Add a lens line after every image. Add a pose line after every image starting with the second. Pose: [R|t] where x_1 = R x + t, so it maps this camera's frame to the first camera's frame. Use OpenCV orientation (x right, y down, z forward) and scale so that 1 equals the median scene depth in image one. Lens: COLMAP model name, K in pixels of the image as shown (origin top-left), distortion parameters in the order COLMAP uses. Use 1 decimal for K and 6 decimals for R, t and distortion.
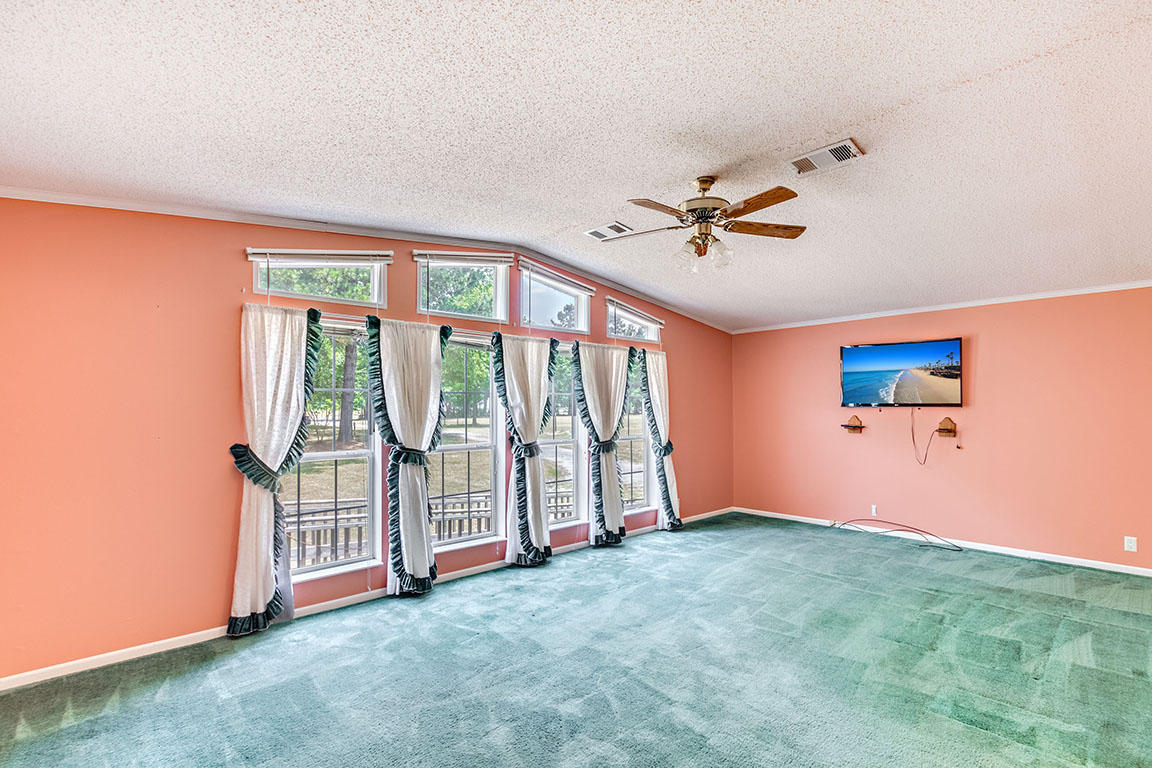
lens RADIAL K [[537.5, 0, 590.1], [0, 537.5, 403.7], [0, 0, 1]] dist [0.001814, -0.000037]
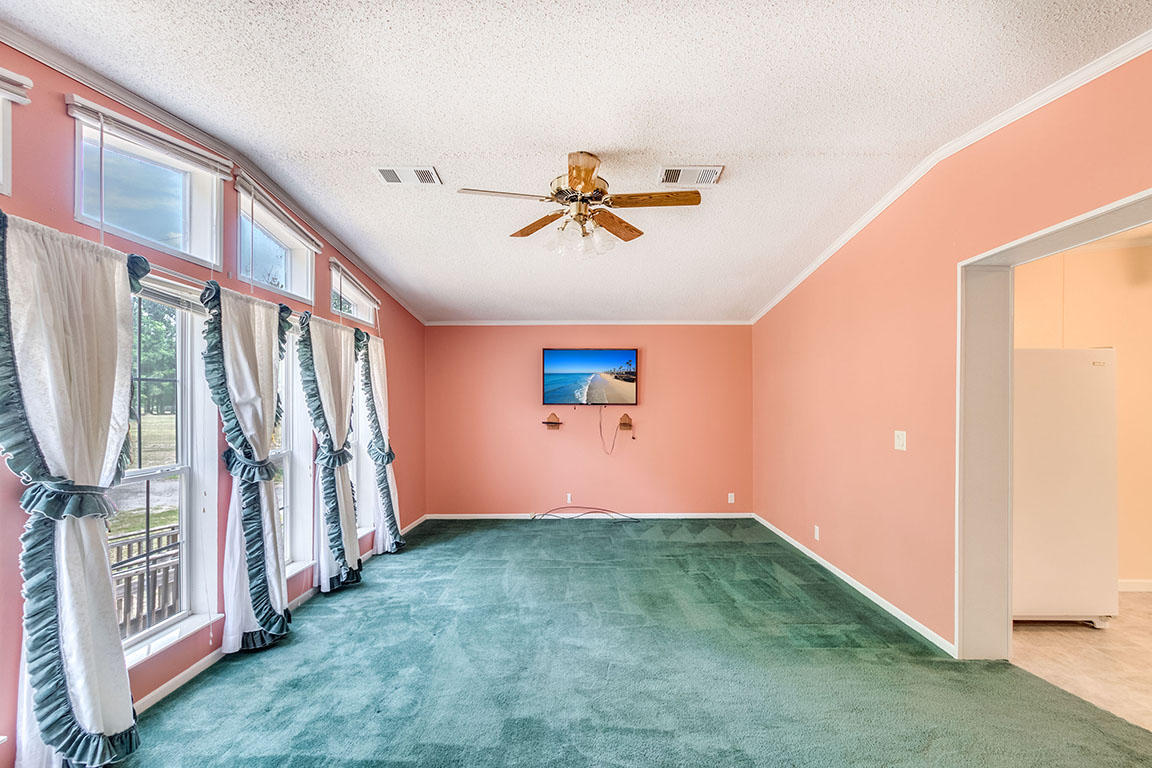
lens RADIAL K [[537.5, 0, 590.1], [0, 537.5, 403.7], [0, 0, 1]] dist [0.001814, -0.000037]
pose [[0.686184, 0.002995, 0.727422, -0.319728], [-0.004267, 0.999991, -0.000092, 0.003567], [-0.727415, -0.003041, 0.686191, 0.261239]]
